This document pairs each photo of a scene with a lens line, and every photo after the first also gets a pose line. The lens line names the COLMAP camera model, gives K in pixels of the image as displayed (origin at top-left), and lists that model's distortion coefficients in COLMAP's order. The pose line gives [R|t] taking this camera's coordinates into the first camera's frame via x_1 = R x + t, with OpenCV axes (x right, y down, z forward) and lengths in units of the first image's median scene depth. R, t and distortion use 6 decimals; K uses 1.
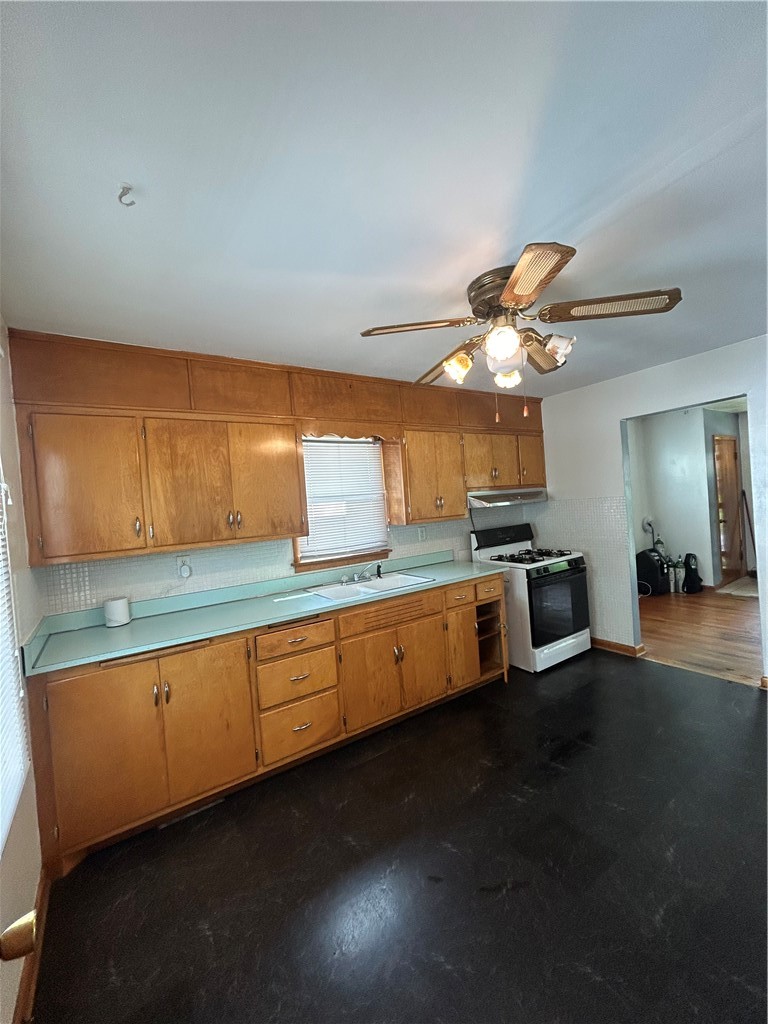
lens RADIAL K [[419.1, 0, 384.0], [0, 419.1, 512.0], [0, 0, 1]] dist [-0.000970, 0.004815]
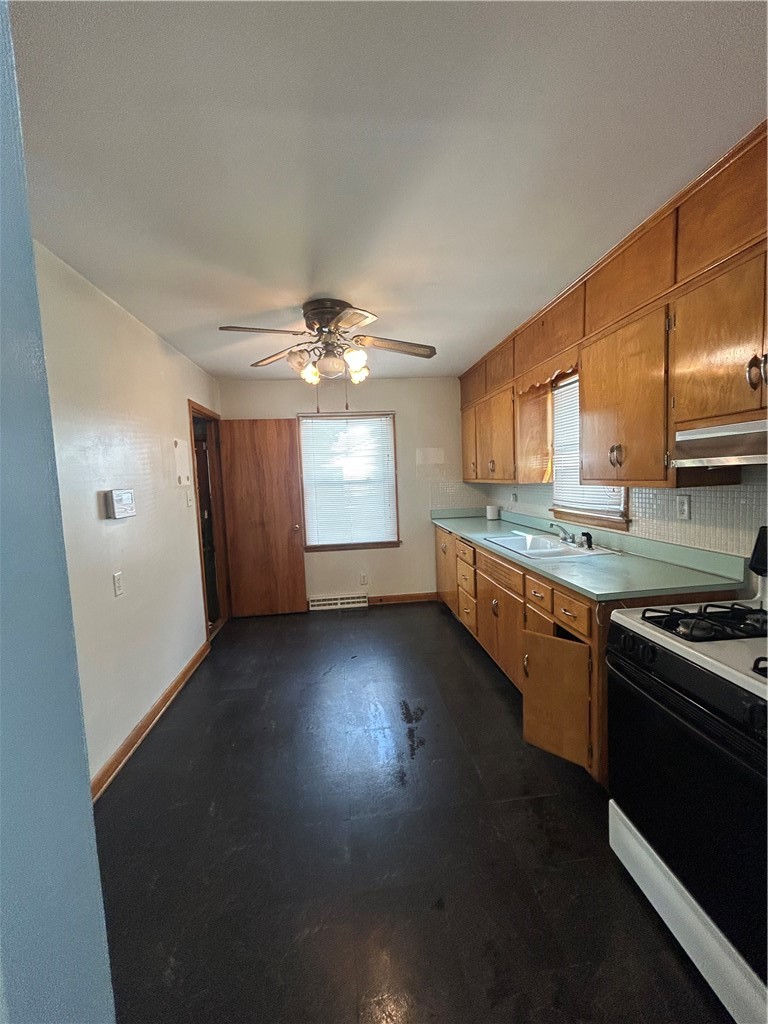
lens RADIAL K [[419.1, 0, 384.0], [0, 419.1, 512.0], [0, 0, 1]] dist [-0.000970, 0.004815]
pose [[-0.464082, 0.166844, -0.869937, 0.849122], [0.061502, 0.985800, 0.156256, -0.057979], [0.883654, 0.019013, -0.467754, 1.034989]]
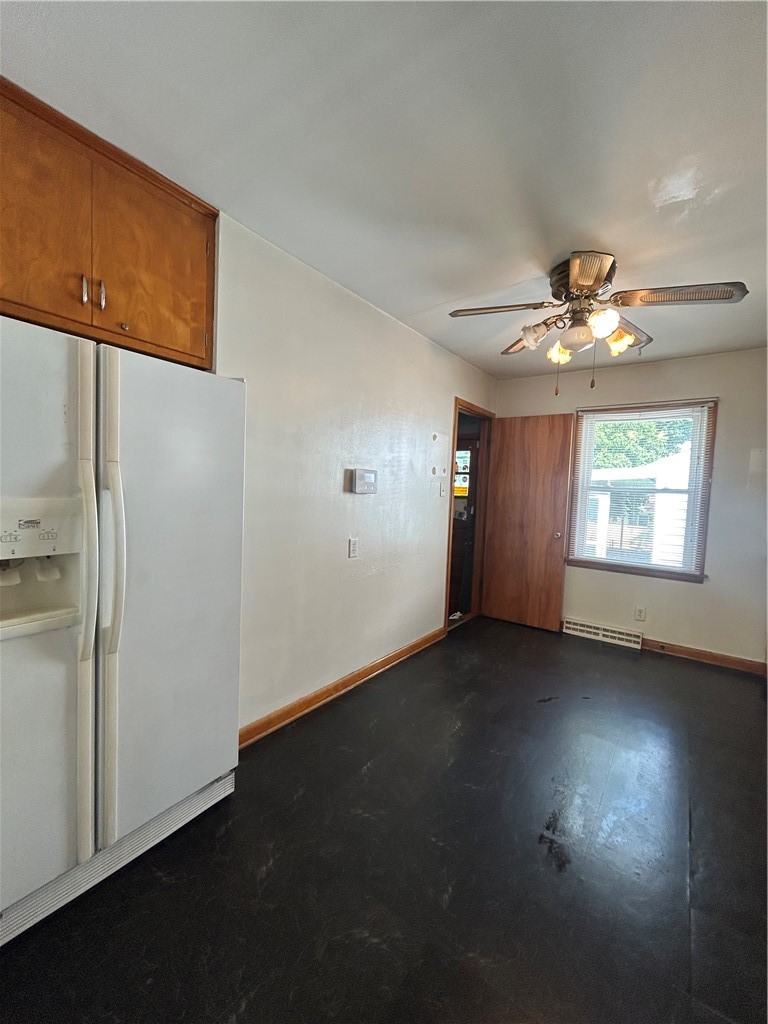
lens RADIAL K [[419.1, 0, 384.0], [0, 419.1, 512.0], [0, 0, 1]] dist [-0.000970, 0.004815]
pose [[-0.942595, 0.052677, -0.329757, 0.684883], [0.022903, 0.995352, 0.093536, -0.007546], [0.333152, 0.080614, -0.939421, 1.113352]]
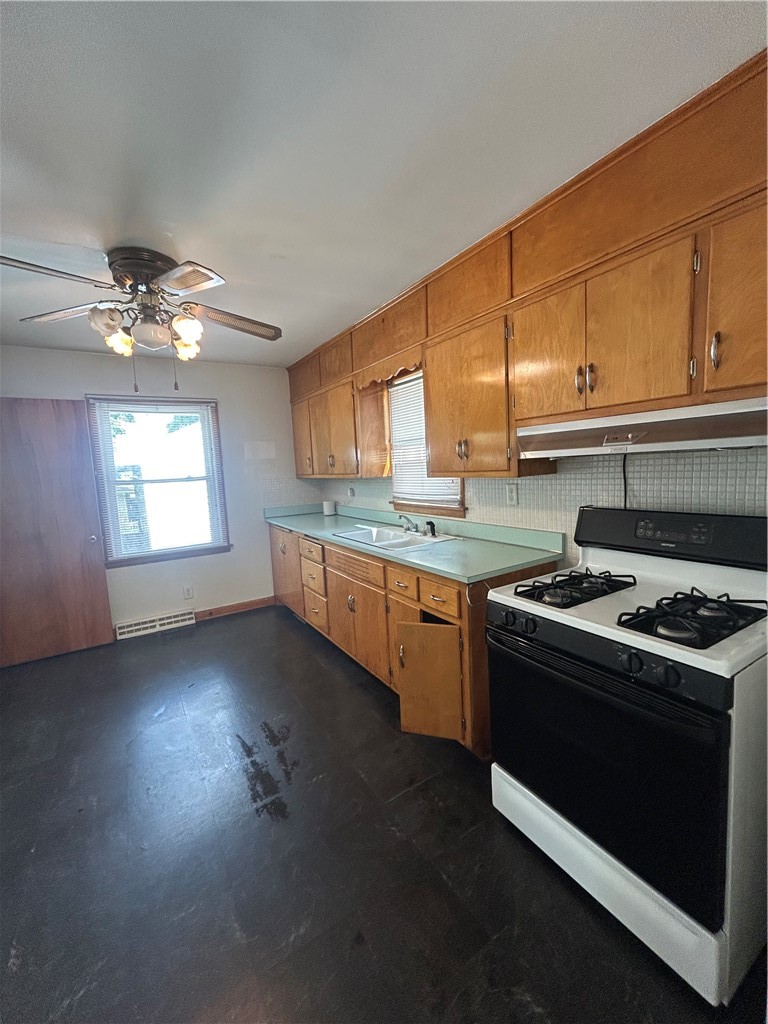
lens RADIAL K [[420.4, 0, 383.6], [0, 420.4, 510.3], [0, 0, 1]] dist [-0.001432, 0.004783]
pose [[-0.034789, 0.180393, -0.982979, 0.828031], [0.036362, 0.983152, 0.179138, -0.051505], [0.998733, -0.029511, -0.040763, 0.943805]]
